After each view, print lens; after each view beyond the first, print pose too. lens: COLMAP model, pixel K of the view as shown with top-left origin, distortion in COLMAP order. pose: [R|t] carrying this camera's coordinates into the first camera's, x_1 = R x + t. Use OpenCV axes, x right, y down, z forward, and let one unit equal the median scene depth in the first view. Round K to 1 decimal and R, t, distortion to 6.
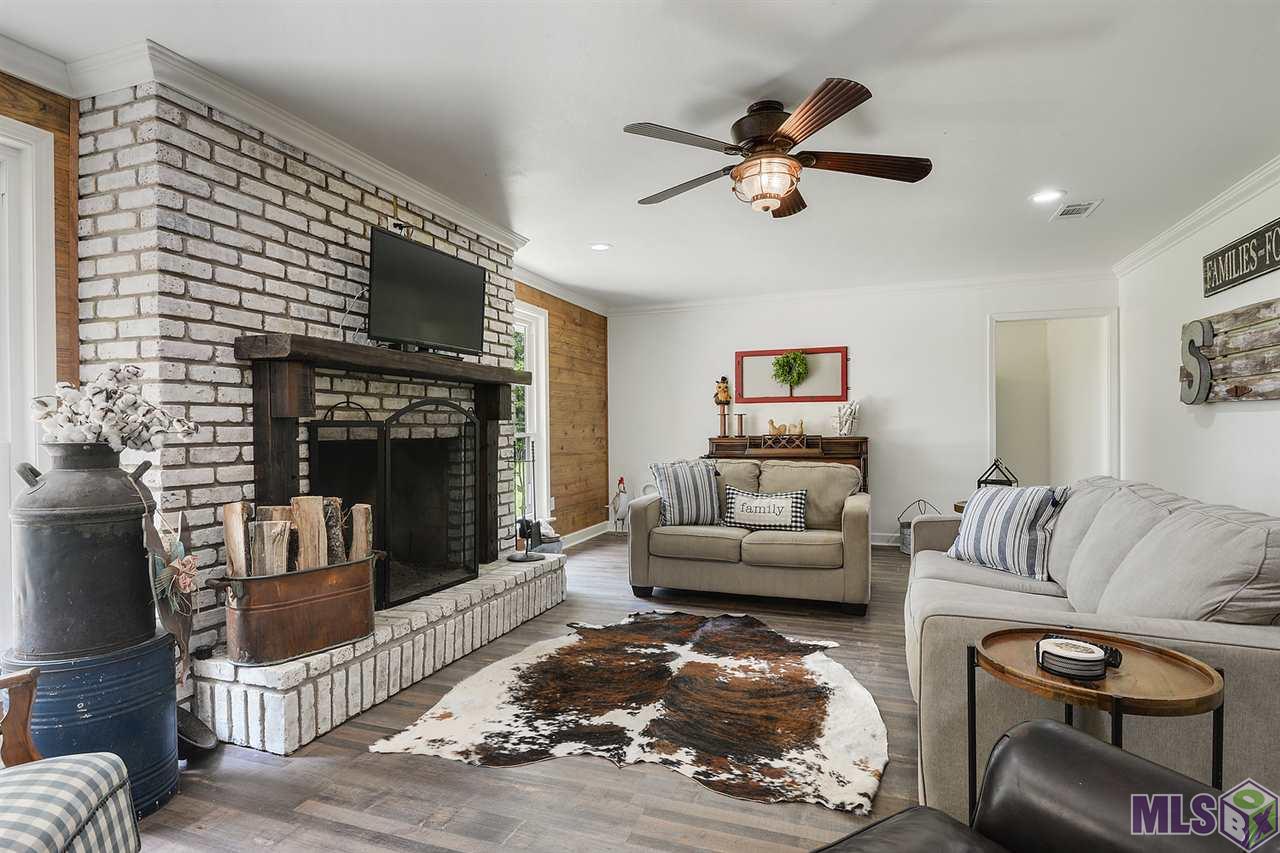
lens RADIAL K [[662.4, 0, 637.0], [0, 662.4, 438.3], [0, 0, 1]] dist [0.022231, -0.000707]
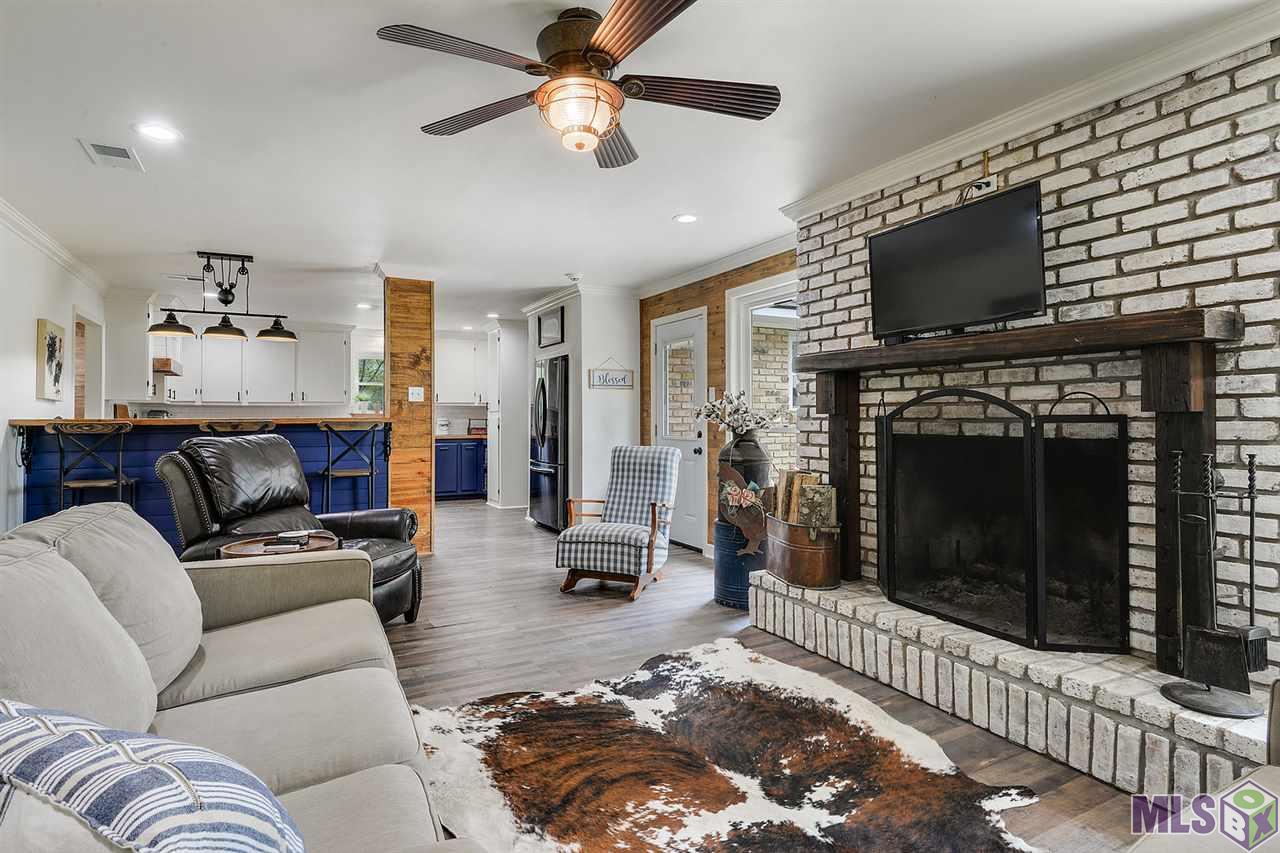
lens RADIAL K [[662.4, 0, 608.6], [0, 662.4, 409.4], [0, 0, 1]] dist [0.022231, -0.000707]
pose [[-0.694654, -0.007745, -0.719302, 0.711411], [-0.012860, 0.999916, 0.001652, -0.034562], [0.719229, 0.010398, -0.694695, 1.524822]]
